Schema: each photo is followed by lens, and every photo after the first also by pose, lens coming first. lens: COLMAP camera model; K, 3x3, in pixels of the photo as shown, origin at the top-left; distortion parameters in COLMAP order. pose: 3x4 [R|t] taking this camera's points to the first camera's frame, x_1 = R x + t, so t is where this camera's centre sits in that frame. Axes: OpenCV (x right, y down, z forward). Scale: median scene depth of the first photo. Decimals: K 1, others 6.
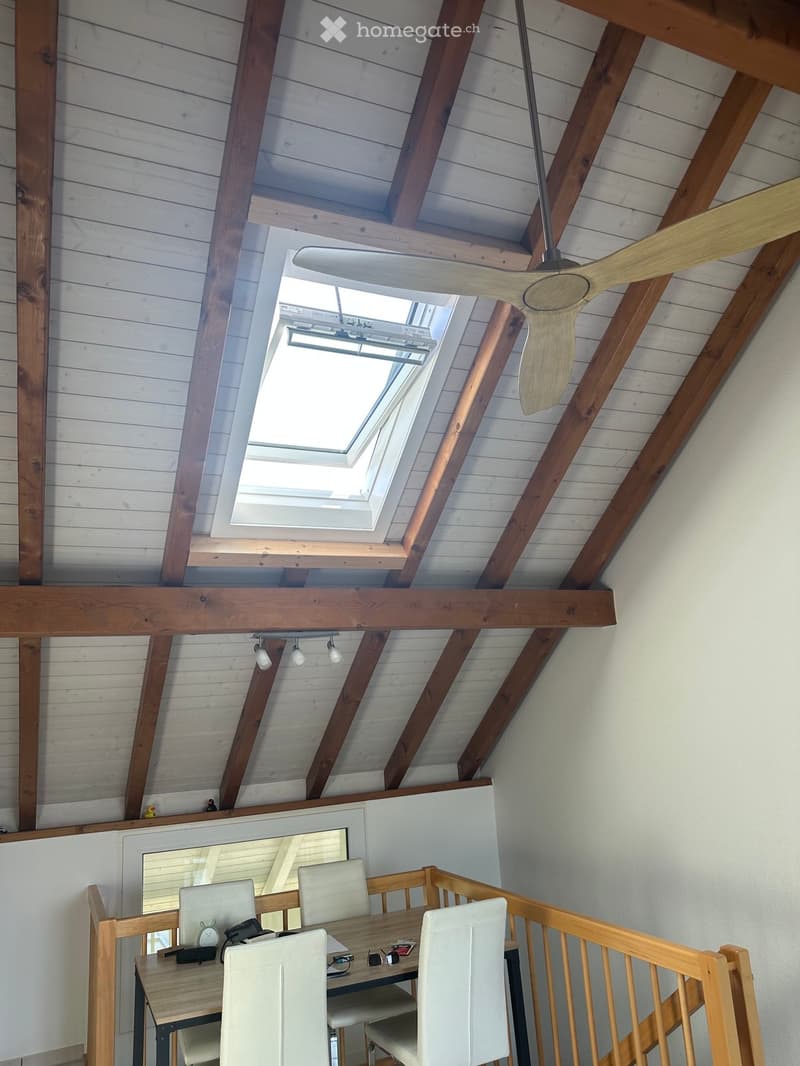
lens RADIAL K [[761.5, 0, 396.9], [0, 761.5, 539.7], [0, 0, 1]] dist [0.042061, 0.000596]
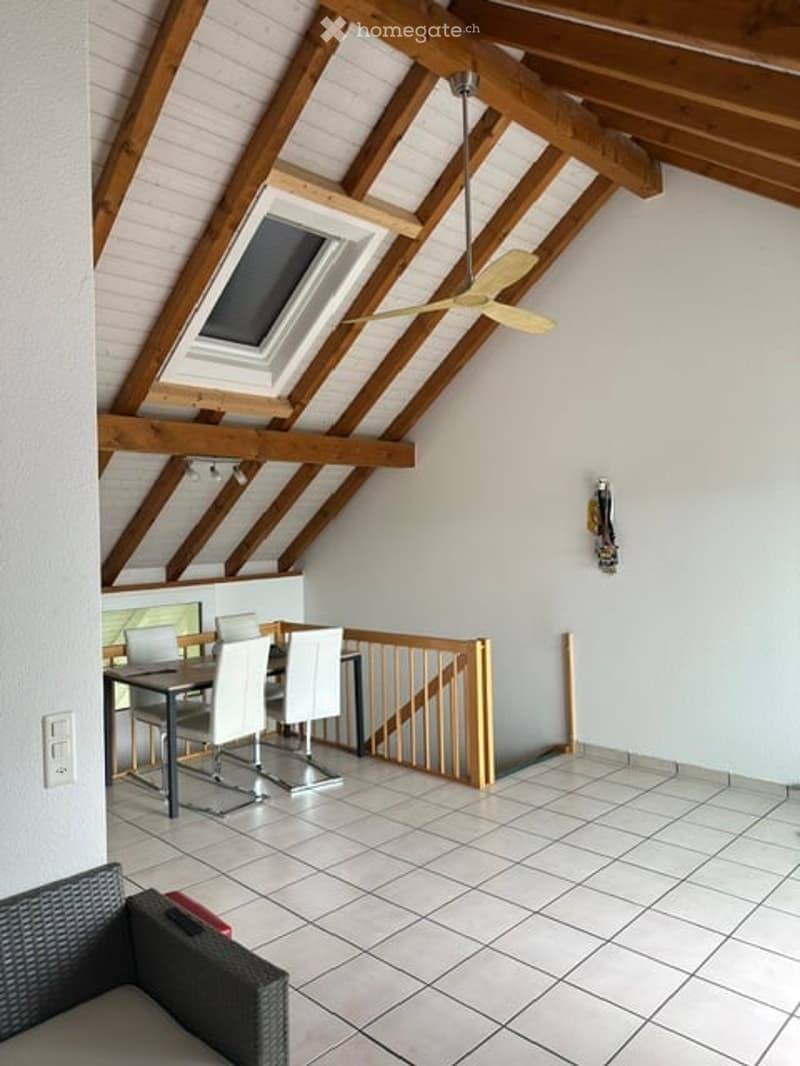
lens RADIAL K [[767.3, 0, 400.0], [0, 767.3, 533.0], [0, 0, 1]] dist [-0.000144, 0.000468]
pose [[0.921647, 0.039774, 0.385985, -0.305483], [-0.120145, 0.975100, 0.186400, -0.039227], [-0.368960, -0.218169, 0.903477, -0.360537]]
